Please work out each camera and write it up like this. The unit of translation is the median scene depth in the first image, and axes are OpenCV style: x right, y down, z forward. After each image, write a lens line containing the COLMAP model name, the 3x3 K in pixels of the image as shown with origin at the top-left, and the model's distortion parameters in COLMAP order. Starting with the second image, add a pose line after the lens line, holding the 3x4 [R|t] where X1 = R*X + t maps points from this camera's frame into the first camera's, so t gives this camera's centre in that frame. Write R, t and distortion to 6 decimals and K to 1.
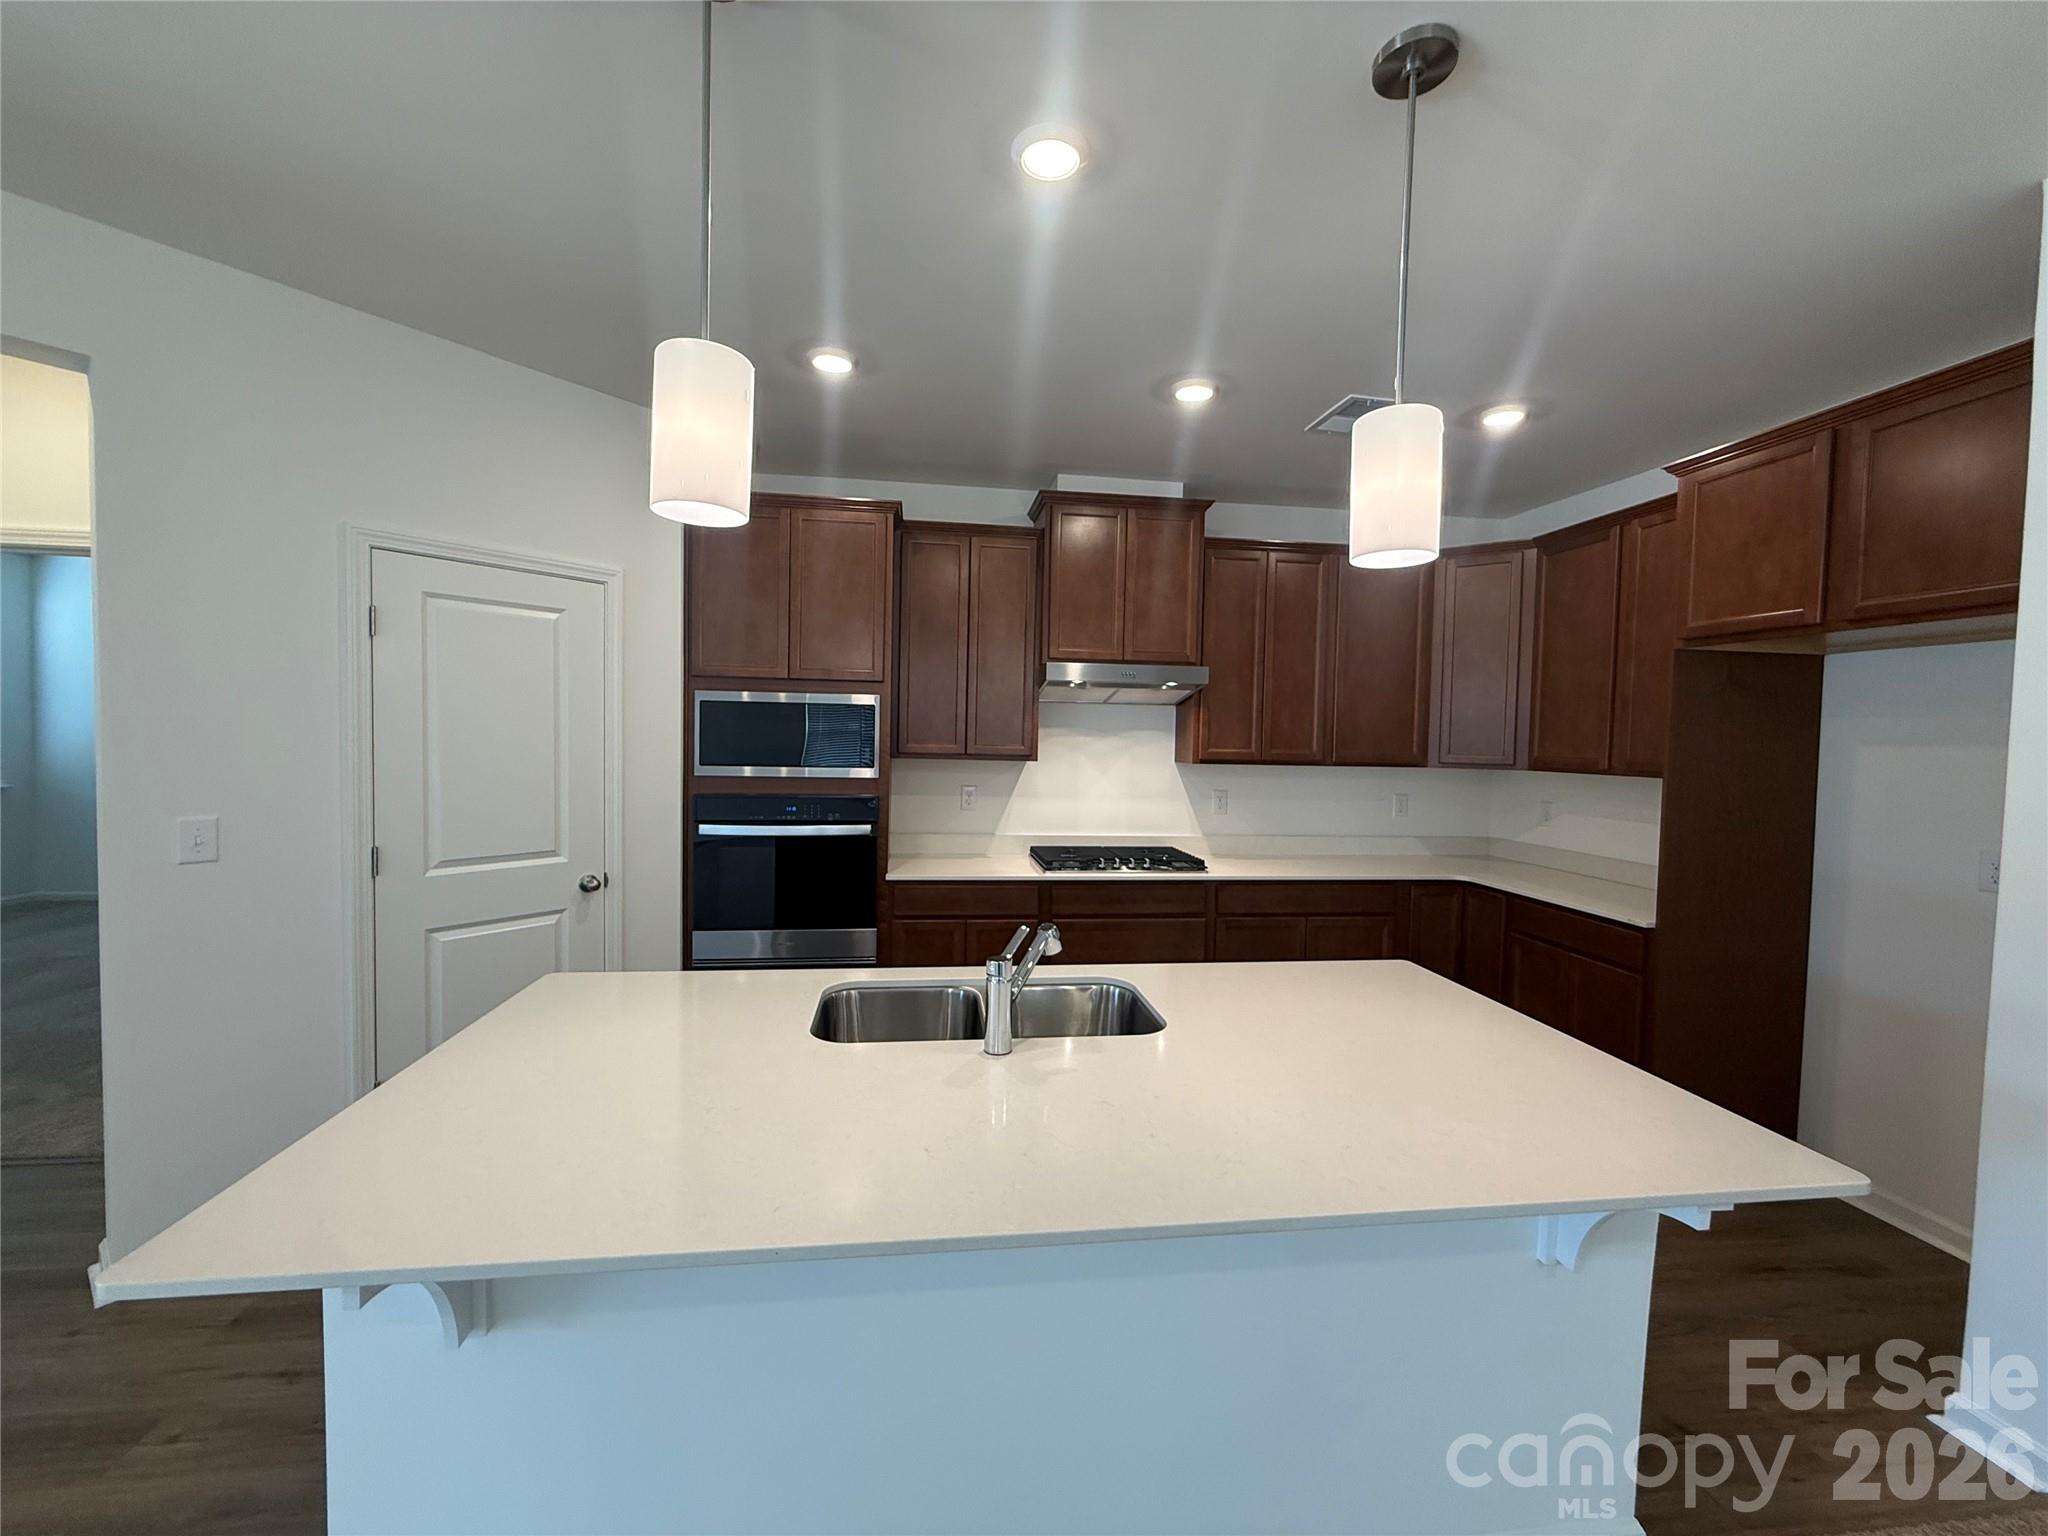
lens RADIAL K [[817.7, 0, 1020.7], [0, 817.7, 767.8], [0, 0, 1]] dist [-0.002574, -0.000215]
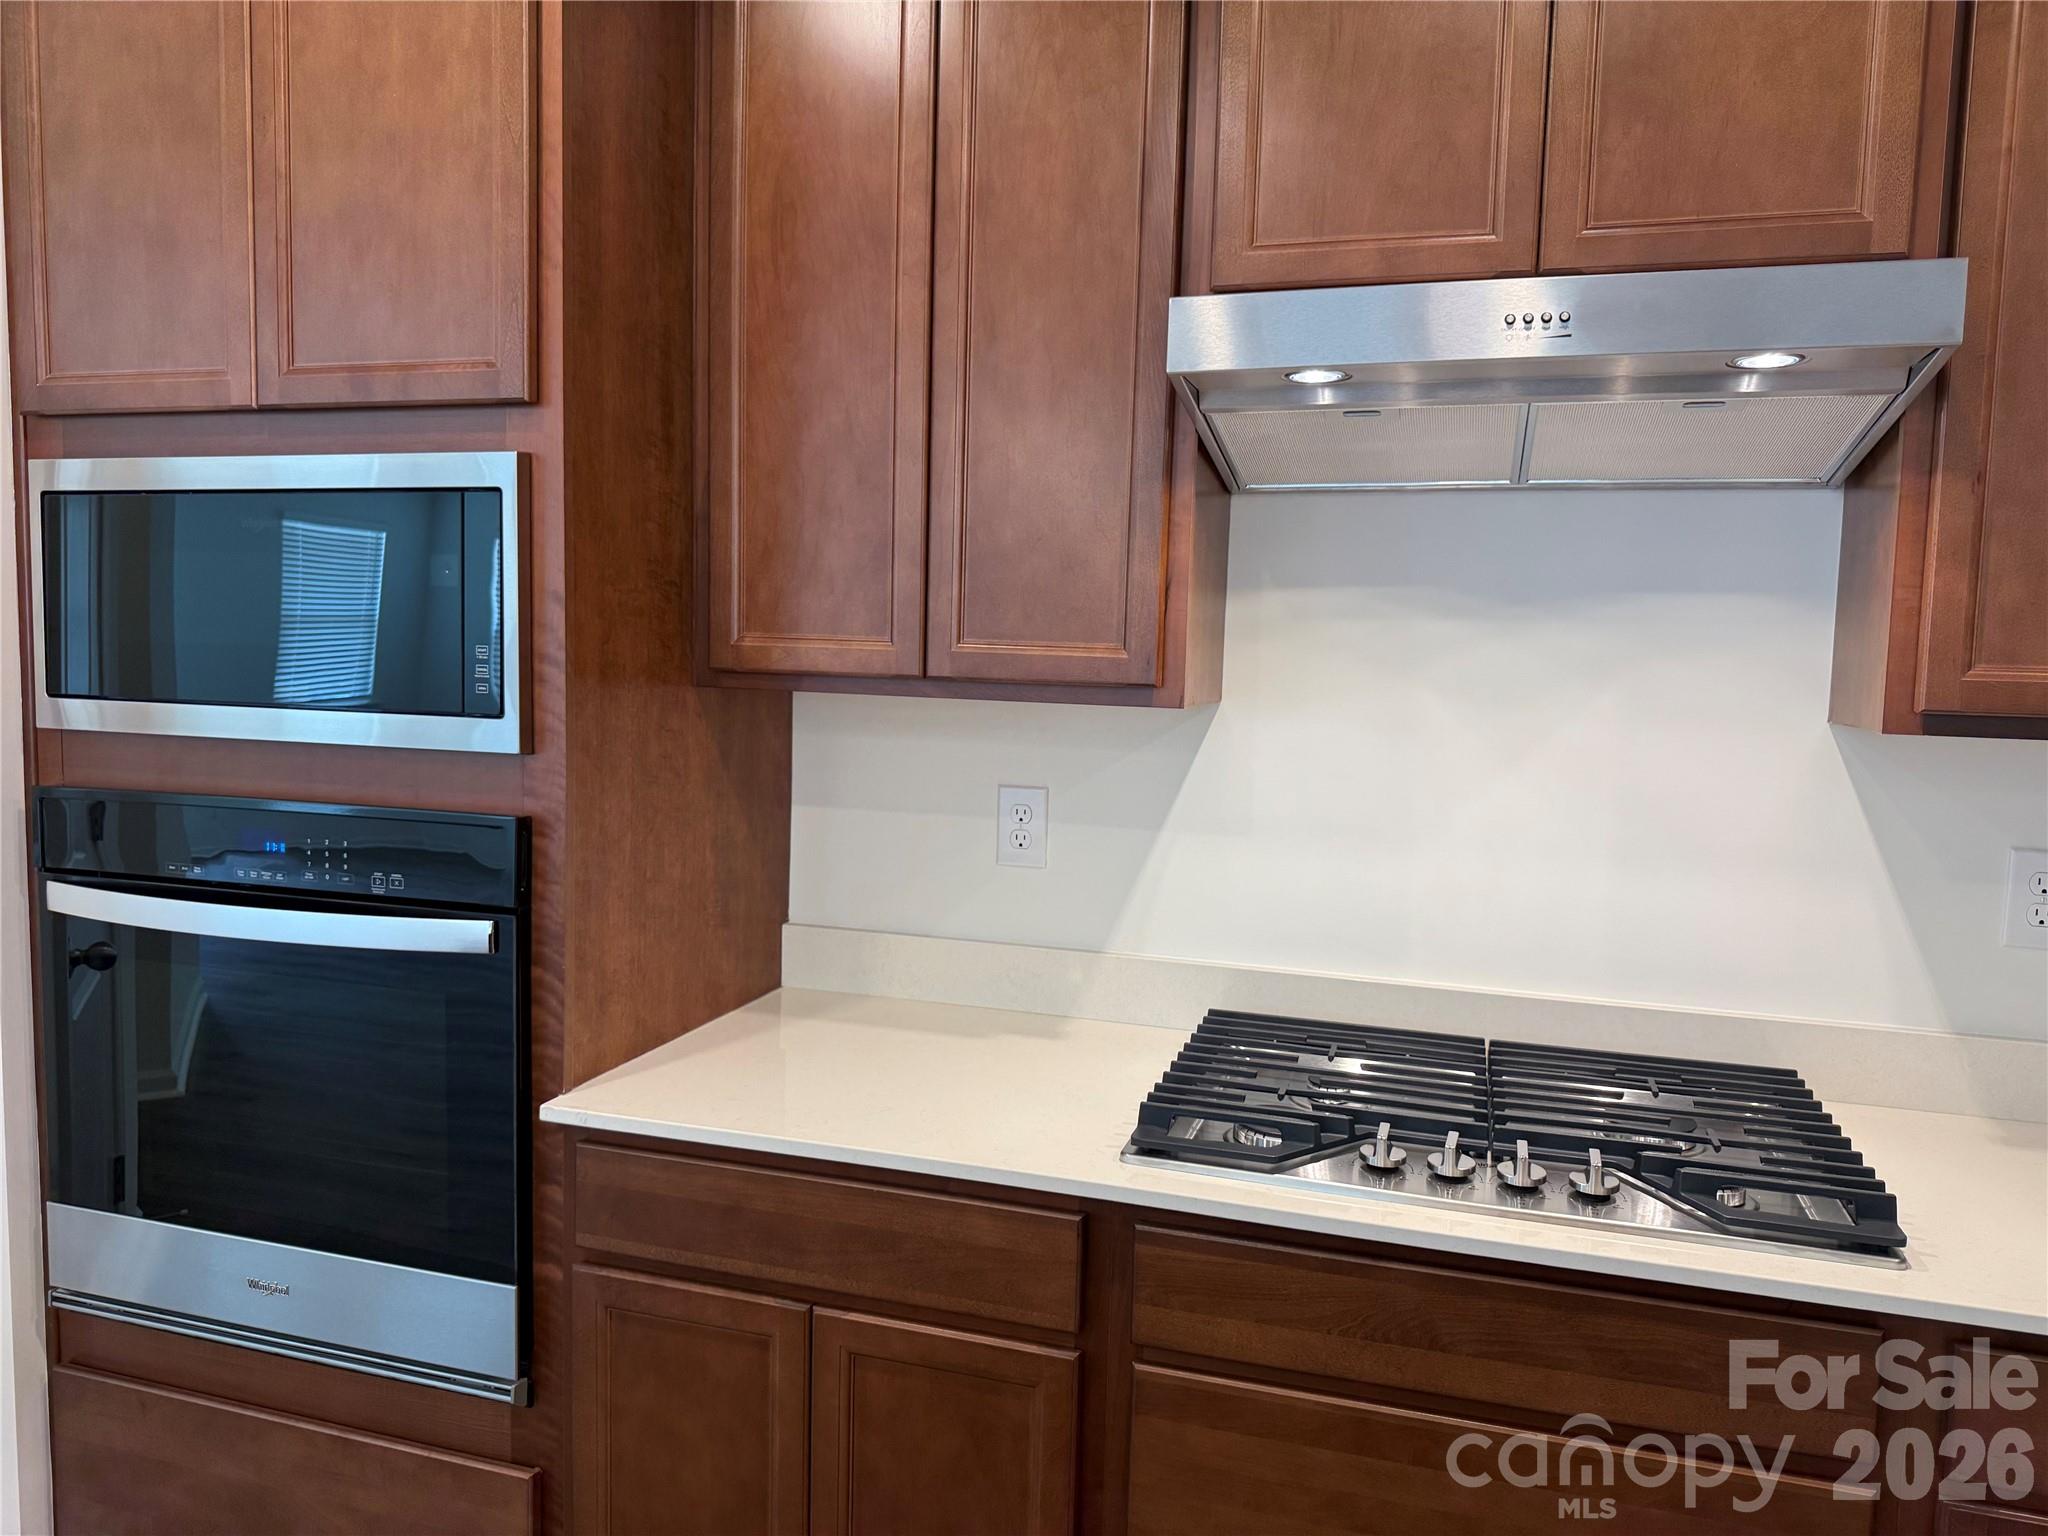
lens RADIAL K [[1464.3, 0, 1026.8], [0, 1464.3, 768.1], [0, 0, 1]] dist [0.008538, -0.001818]
pose [[0.910075, 0.036106, -0.412867, 0.170514], [-0.022081, 0.999007, 0.038692, -0.005259], [0.413854, -0.026096, 0.909969, 0.561429]]
